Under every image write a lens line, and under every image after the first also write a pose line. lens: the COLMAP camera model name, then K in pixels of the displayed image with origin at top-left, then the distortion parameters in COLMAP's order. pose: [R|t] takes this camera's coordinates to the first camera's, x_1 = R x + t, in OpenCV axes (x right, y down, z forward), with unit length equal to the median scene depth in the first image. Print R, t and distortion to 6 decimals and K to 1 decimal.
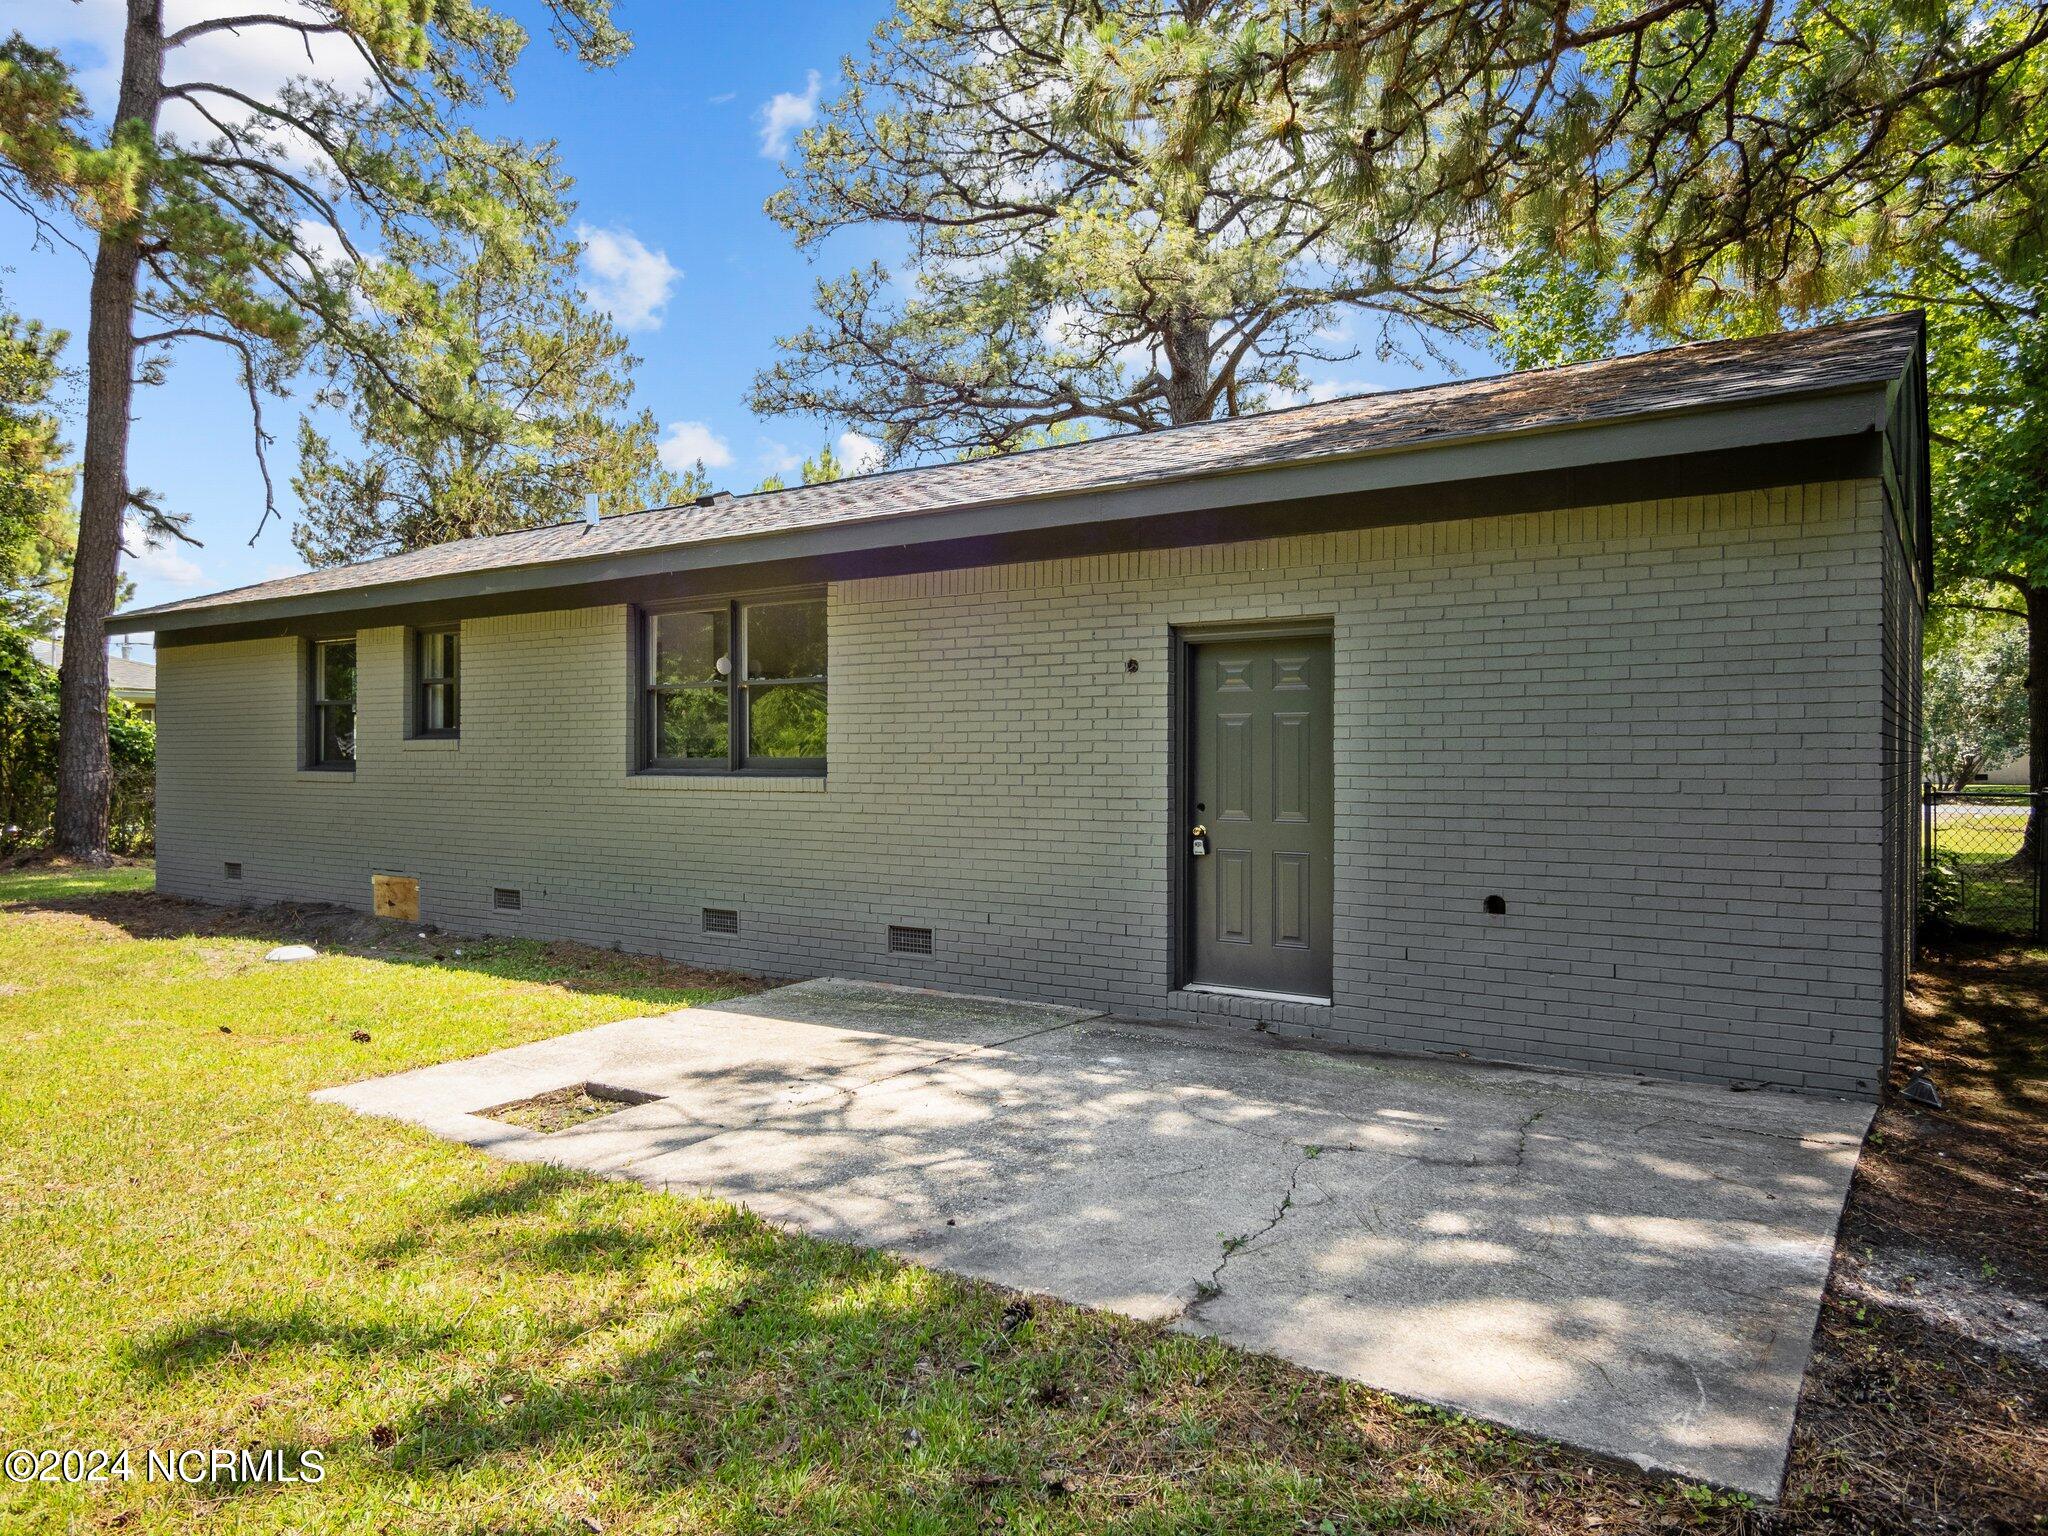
lens RADIAL K [[1339.7, 0, 1033.2], [0, 1339.7, 764.9], [0, 0, 1]] dist [0.007607, 0.001589]
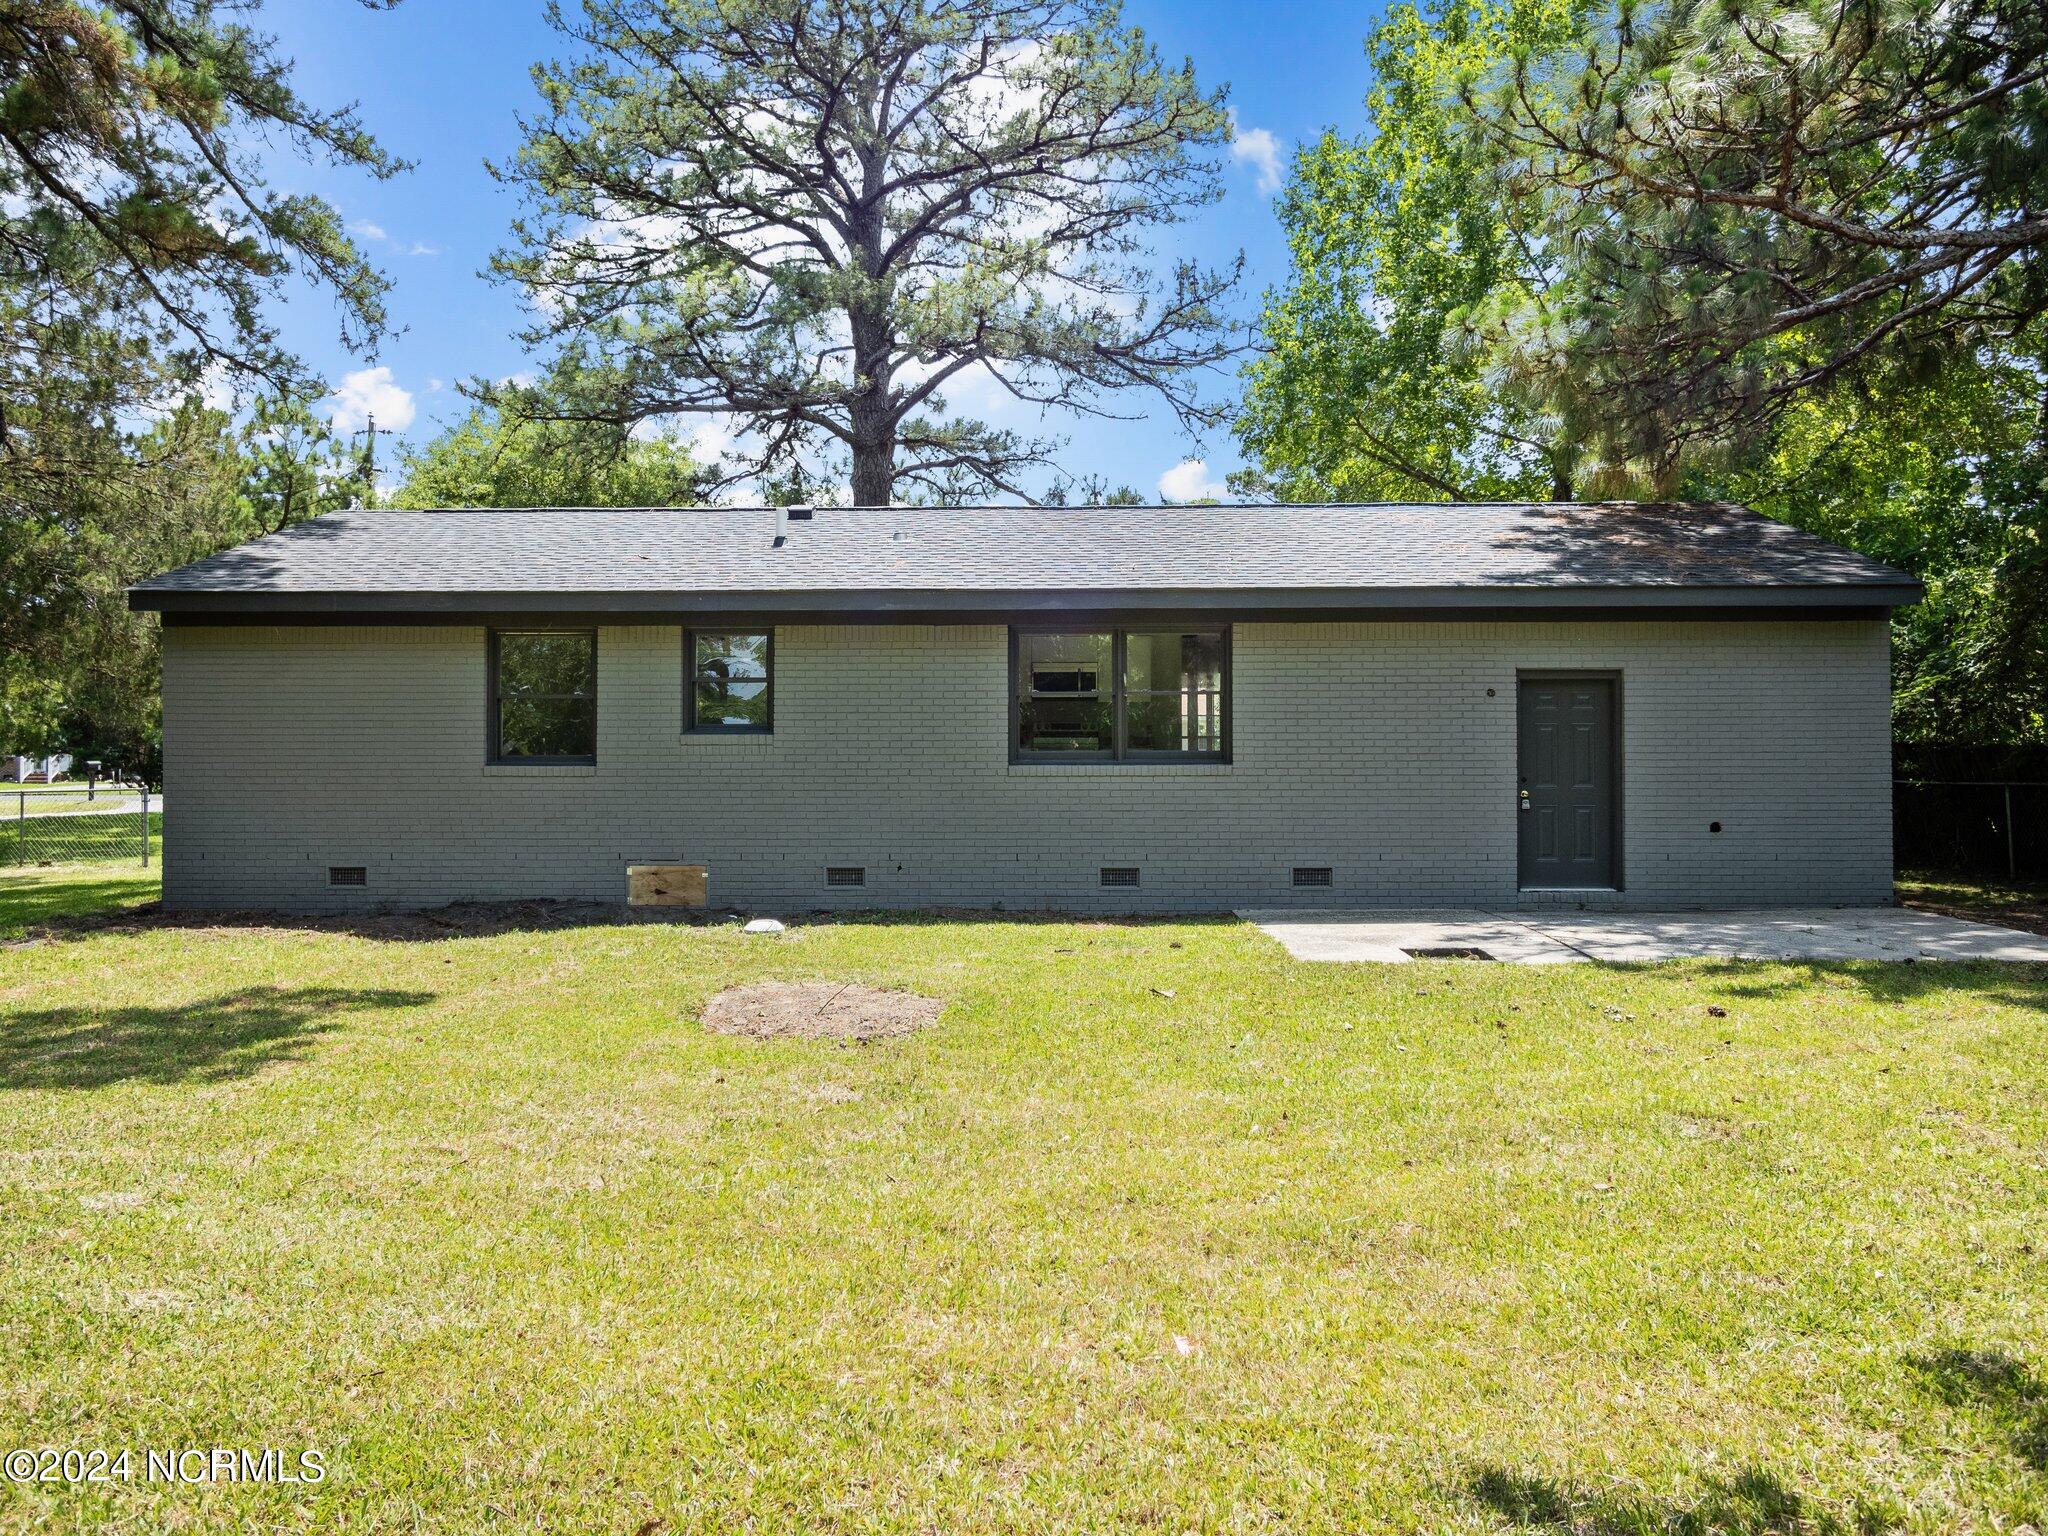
lens RADIAL K [[1574.8, 0, 1028.3], [0, 1574.8, 746.3], [0, 0, 1]] dist [0.029381, -0.002701]
pose [[0.830314, 0.001802, 0.557293, -1.483118], [0.005228, 0.999926, -0.011022, 0.008823], [-0.557271, 0.012065, 0.830243, -0.272603]]
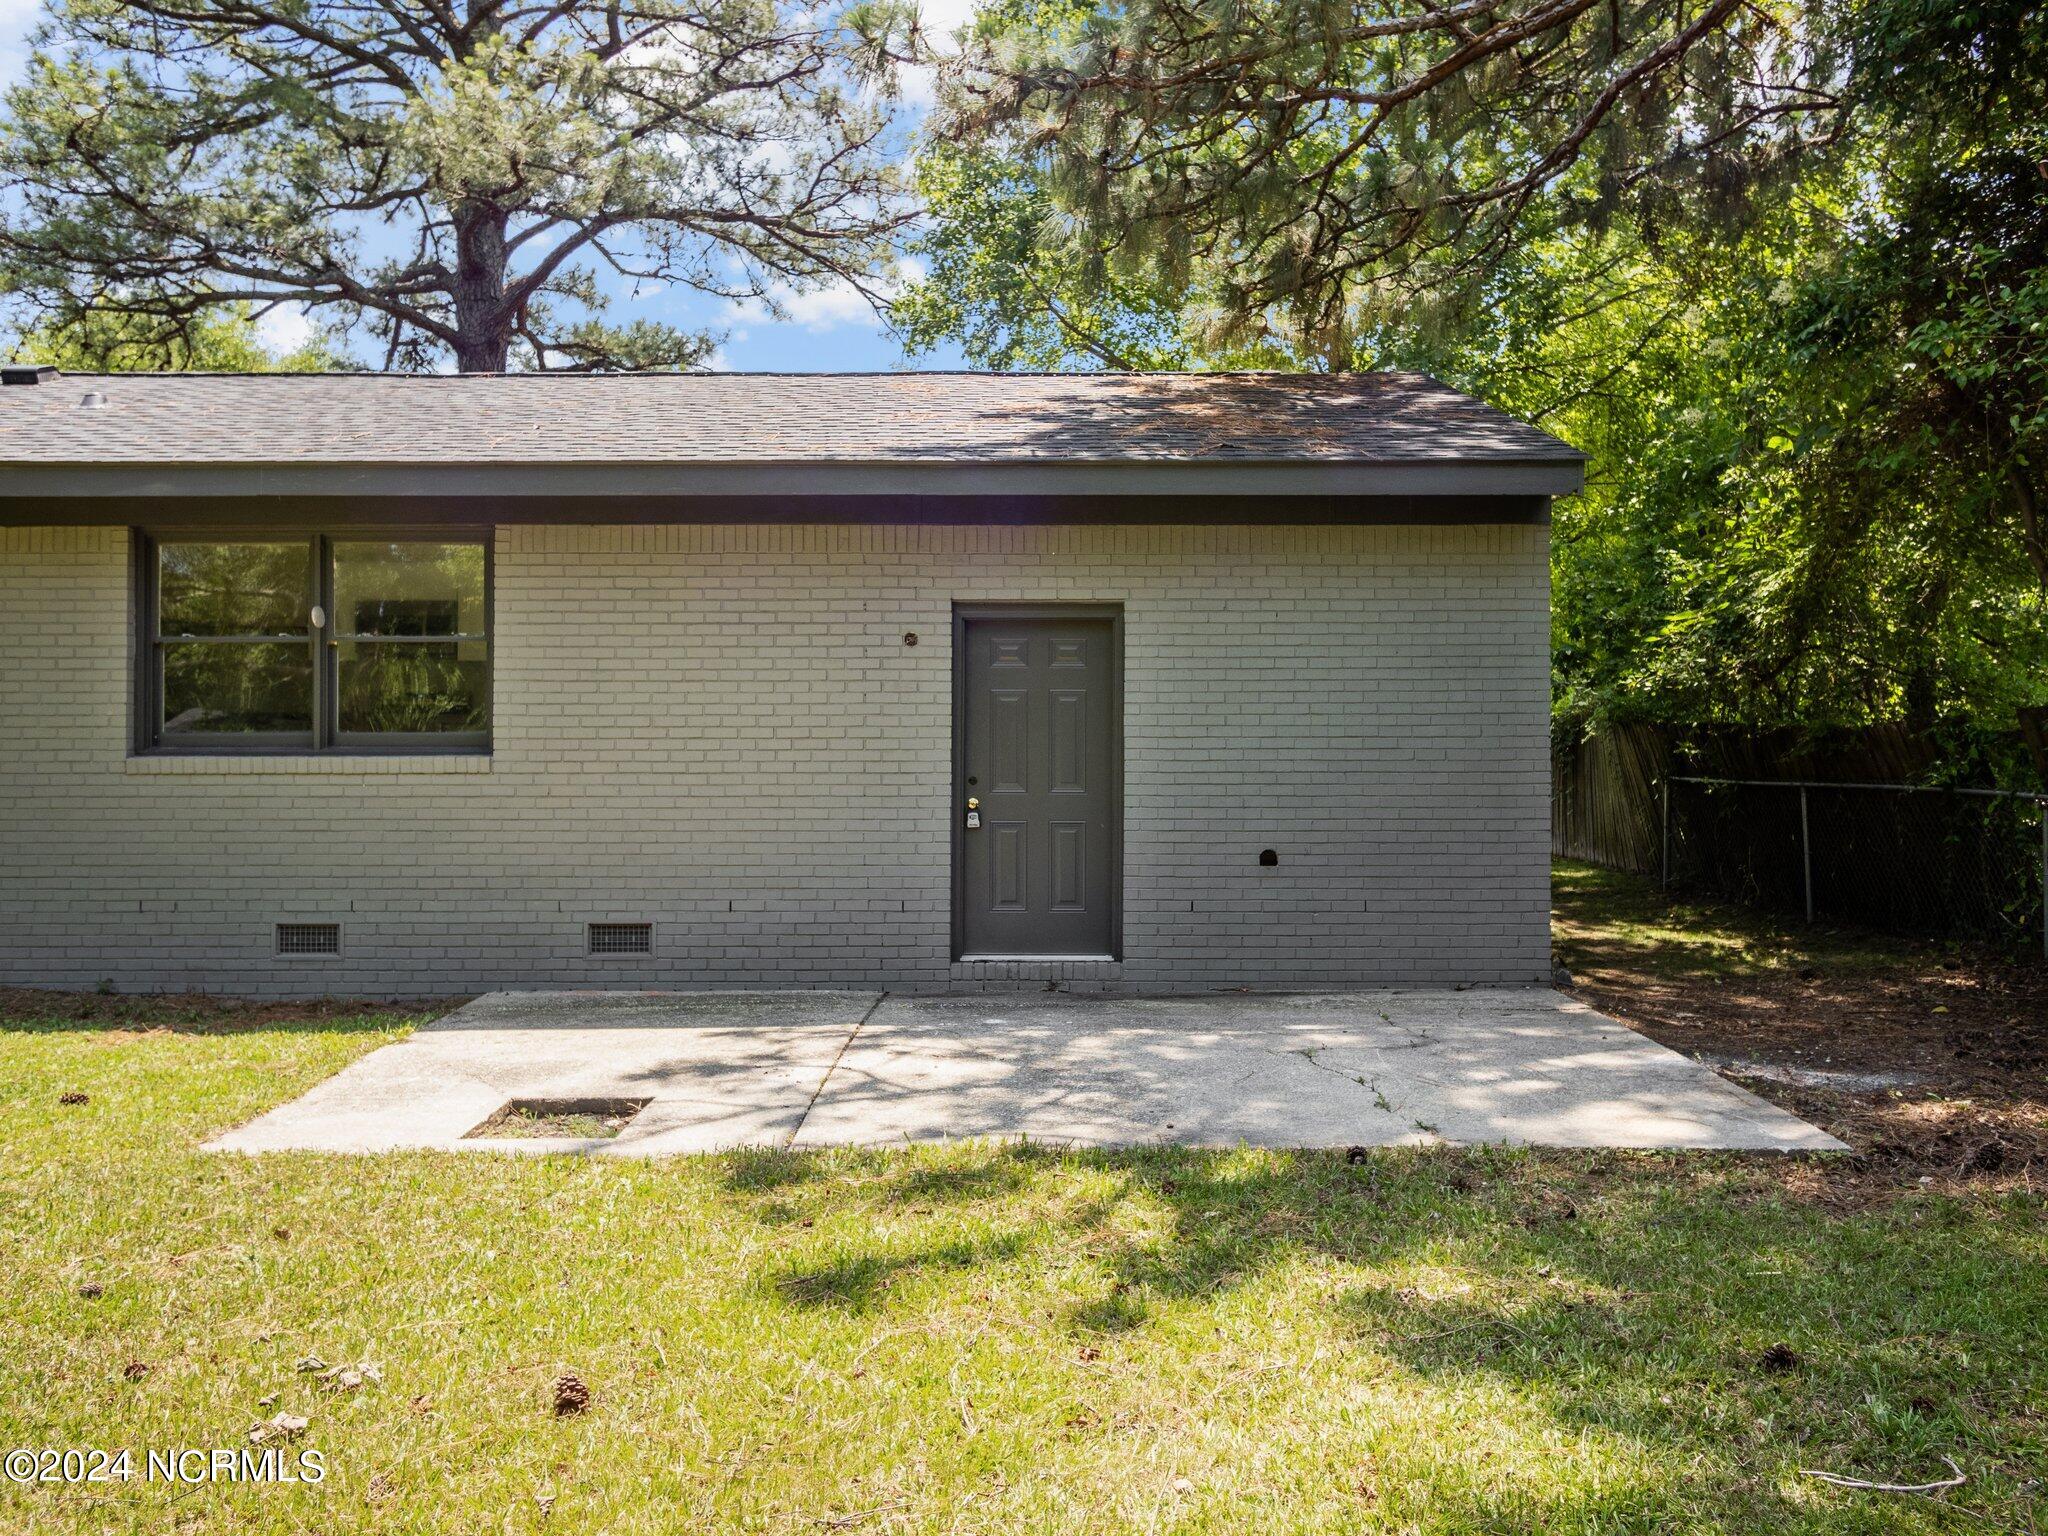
lens RADIAL K [[1664.9, 0, 1018.0], [0, 1664.9, 749.5], [0, 0, 1]] dist [0.007795, 0.014403]
pose [[0.826230, -0.001145, 0.563331, -0.568950], [0.003295, 0.999991, -0.002800, 0.011688], [-0.563323, 0.004170, 0.826227, -0.065207]]
